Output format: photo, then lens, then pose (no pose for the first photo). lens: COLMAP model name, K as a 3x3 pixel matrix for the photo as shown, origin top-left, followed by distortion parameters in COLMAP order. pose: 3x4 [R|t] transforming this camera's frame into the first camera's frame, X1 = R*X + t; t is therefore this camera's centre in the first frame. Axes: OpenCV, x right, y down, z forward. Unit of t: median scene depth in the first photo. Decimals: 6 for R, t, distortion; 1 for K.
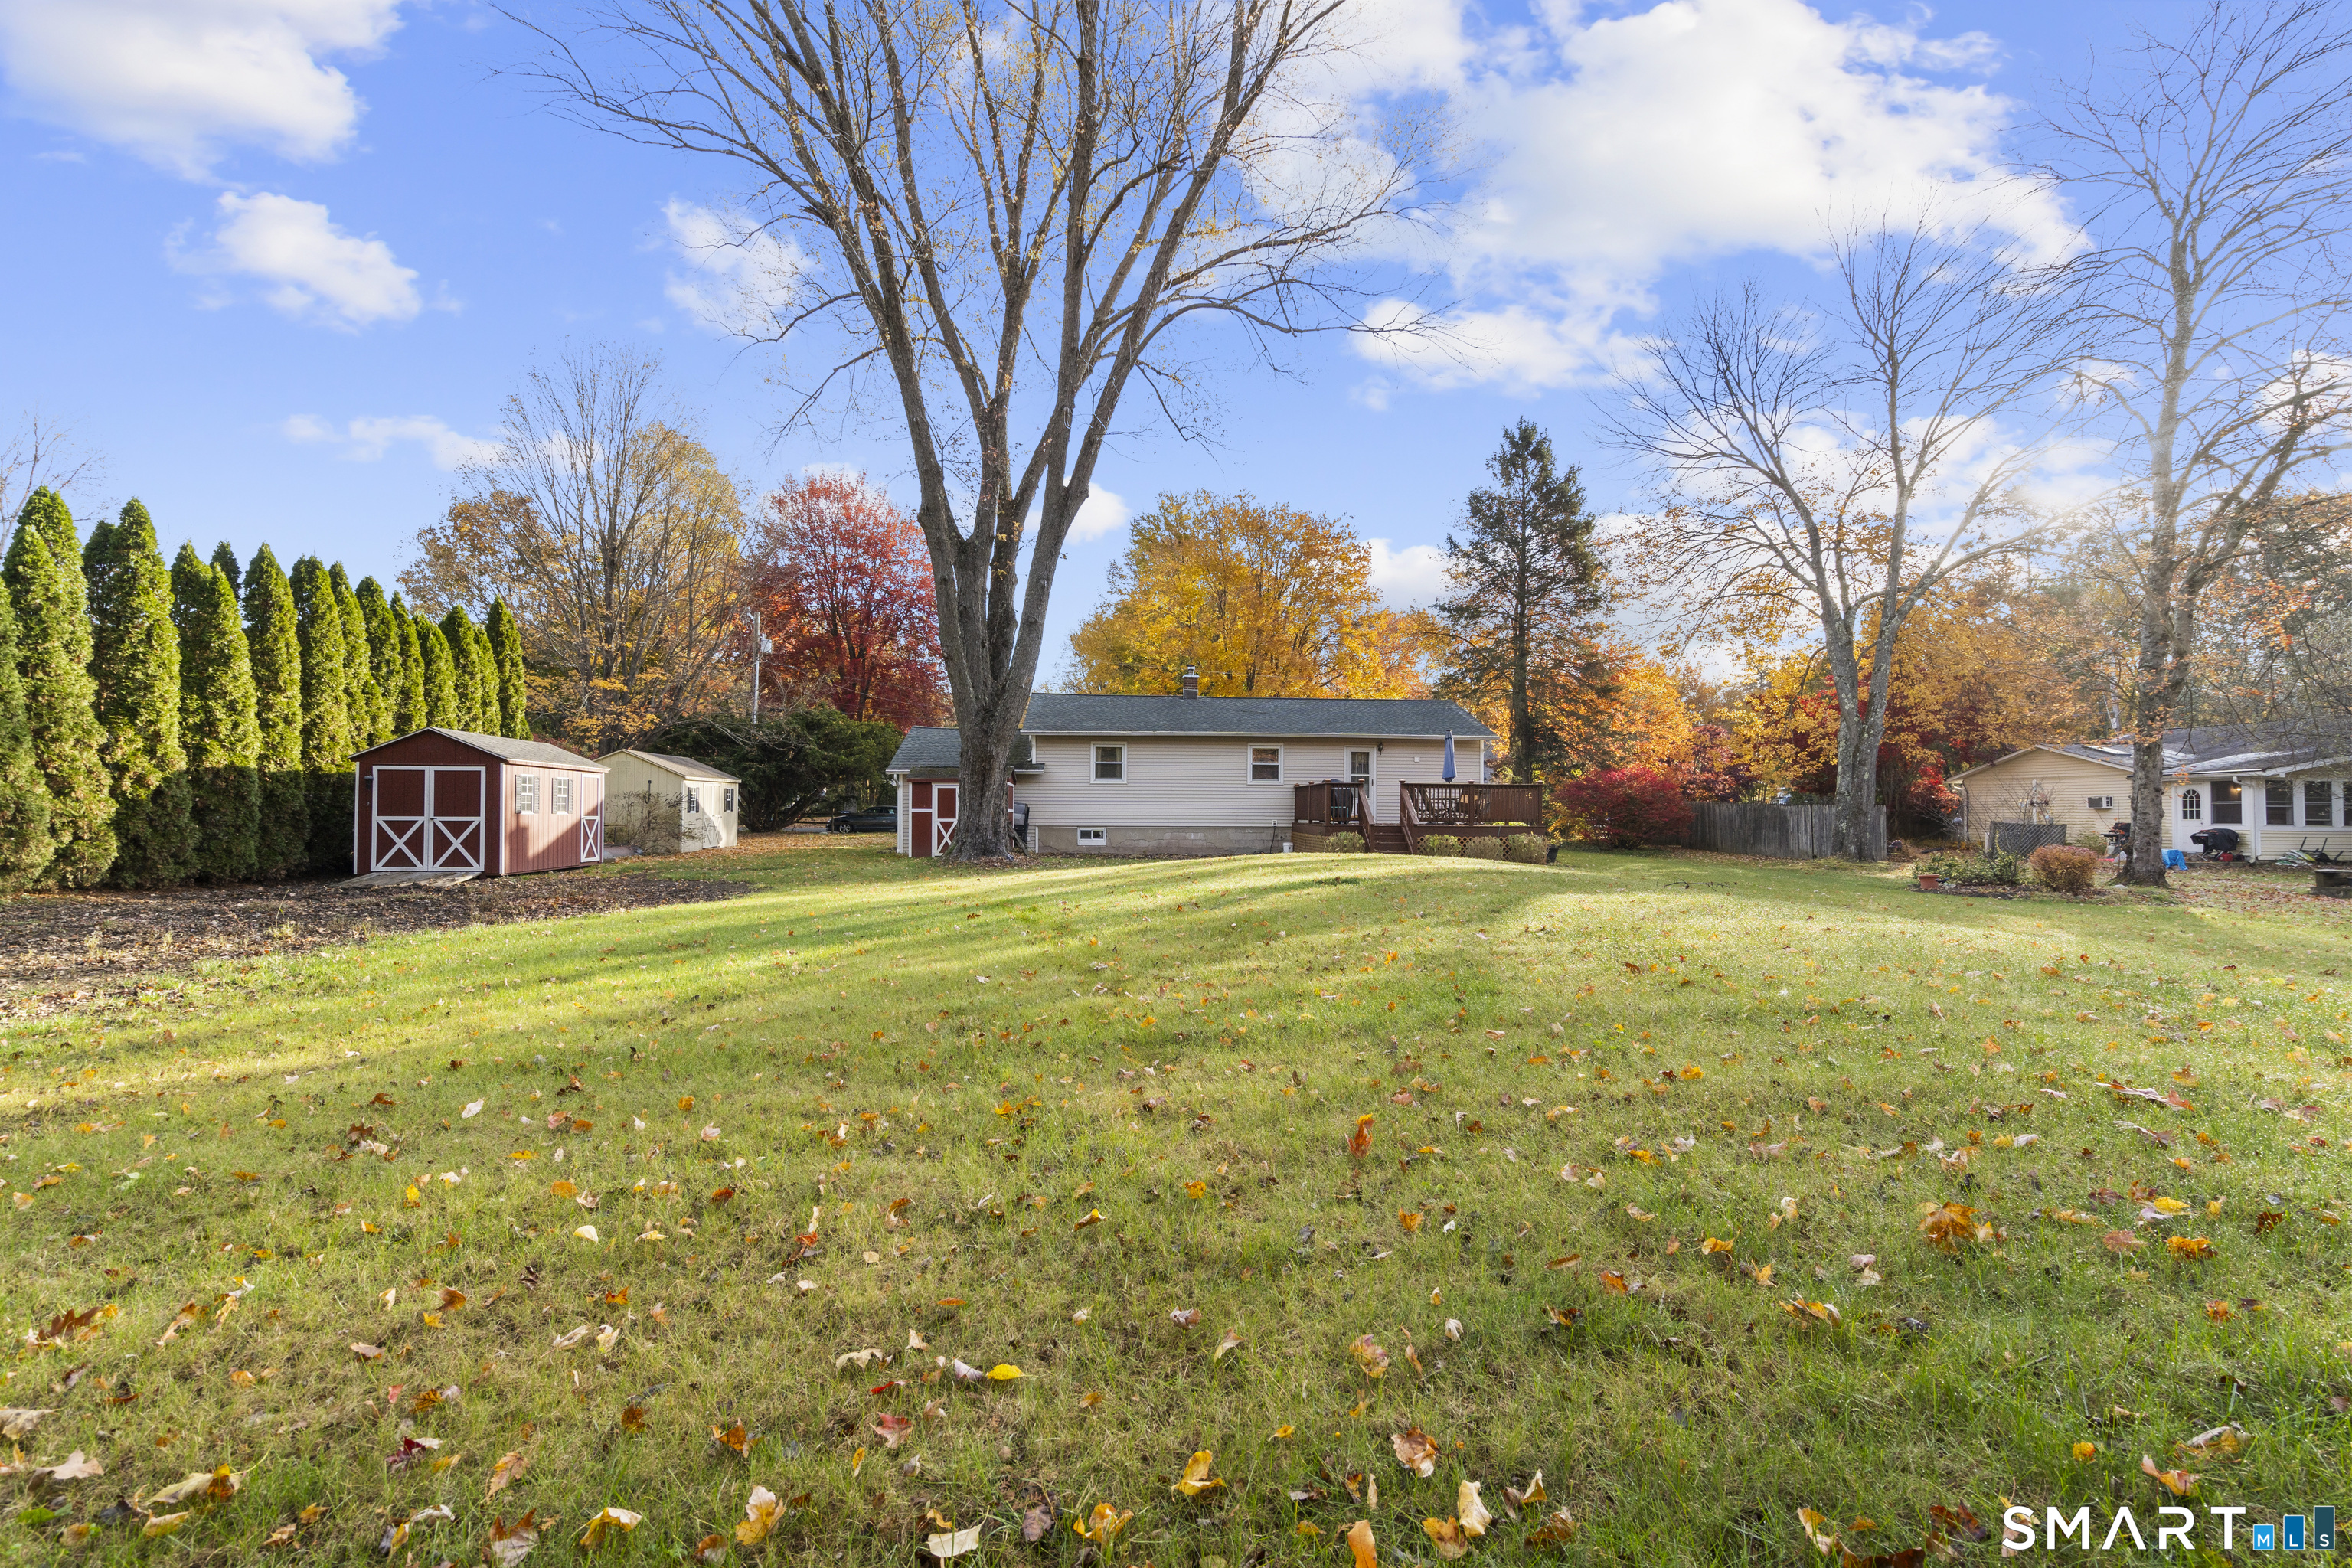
lens RADIAL K [[1057.3, 0, 1175.6], [0, 1057.3, 791.0], [0, 0, 1]] dist [-0.005408, 0.003819]
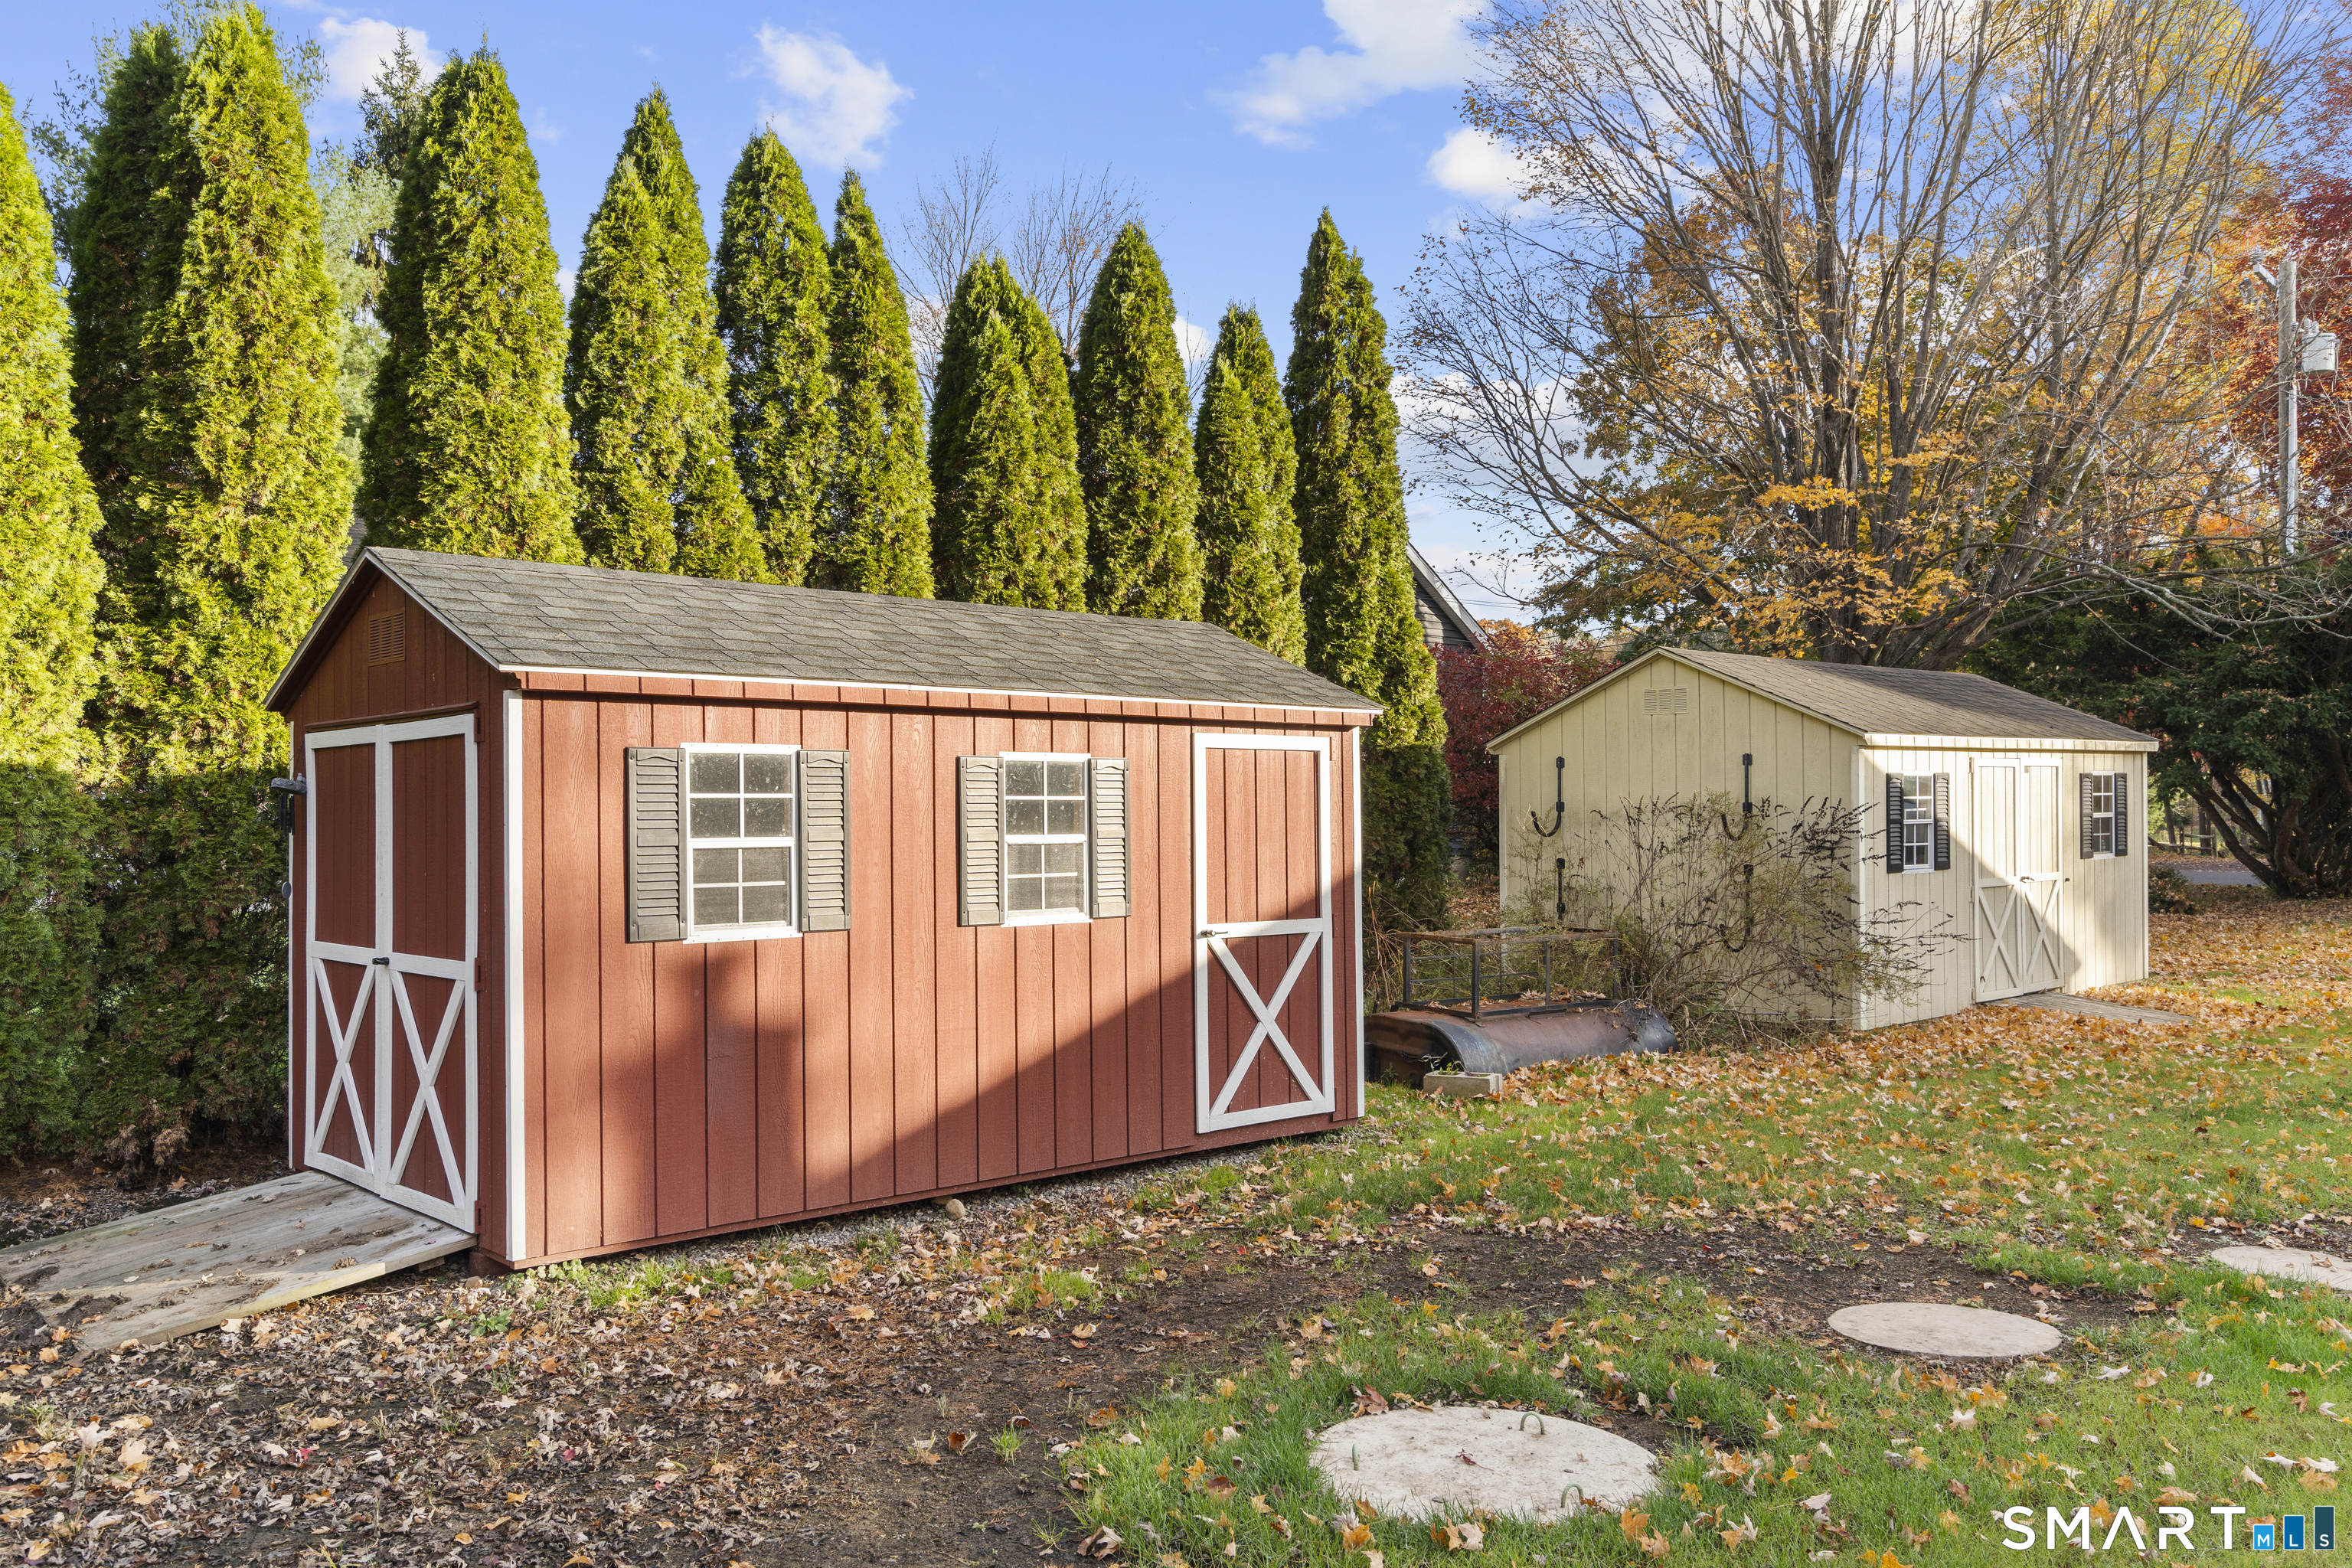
lens RADIAL K [[1884.0, 0, 1175.7], [0, 1884.0, 783.9], [0, 0, 1]] dist [0.006547, 0.001454]
pose [[0.578892, -0.028629, -0.814901, -0.232480], [0.030146, 0.999452, -0.013698, -0.000386], [0.814847, -0.016636, 0.579438, 0.739473]]
